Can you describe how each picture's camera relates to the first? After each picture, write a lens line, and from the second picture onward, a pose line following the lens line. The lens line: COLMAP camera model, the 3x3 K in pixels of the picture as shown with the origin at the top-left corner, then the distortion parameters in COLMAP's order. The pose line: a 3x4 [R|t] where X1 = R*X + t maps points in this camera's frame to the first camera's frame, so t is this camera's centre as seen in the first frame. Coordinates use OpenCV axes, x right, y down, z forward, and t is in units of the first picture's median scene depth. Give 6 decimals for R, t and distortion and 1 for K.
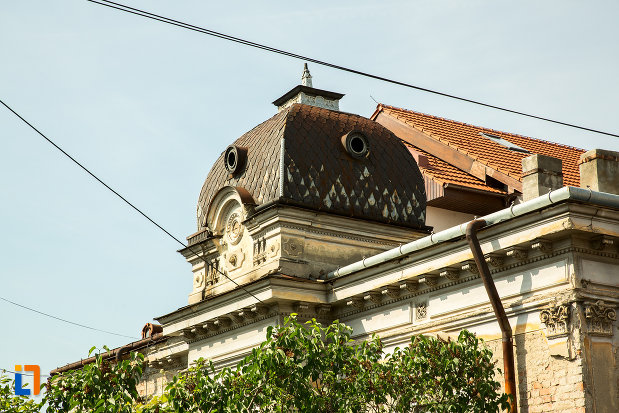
lens RADIAL K [[1164.9, 0, 308.5], [0, 1164.9, 206.3], [0, 0, 1]] dist [0.226153, 0.000000]
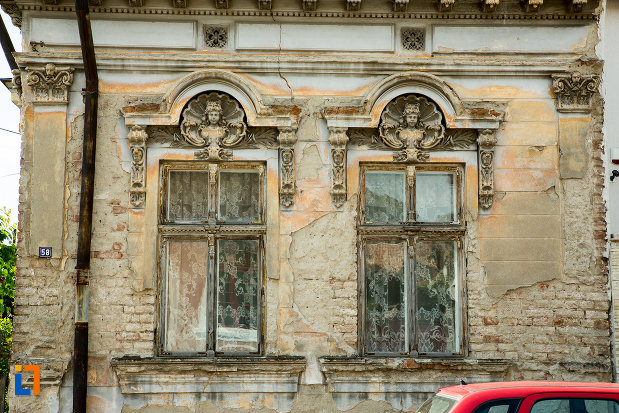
lens RADIAL K [[860.3, 0, 312.2], [0, 860.3, 203.0], [0, 0, 1]] dist [0.174837, 0.000000]
pose [[0.857231, -0.055852, -0.511895, 0.549926], [0.132695, 0.984486, 0.114798, 0.098663], [0.497542, -0.166334, 0.851343, 0.398454]]
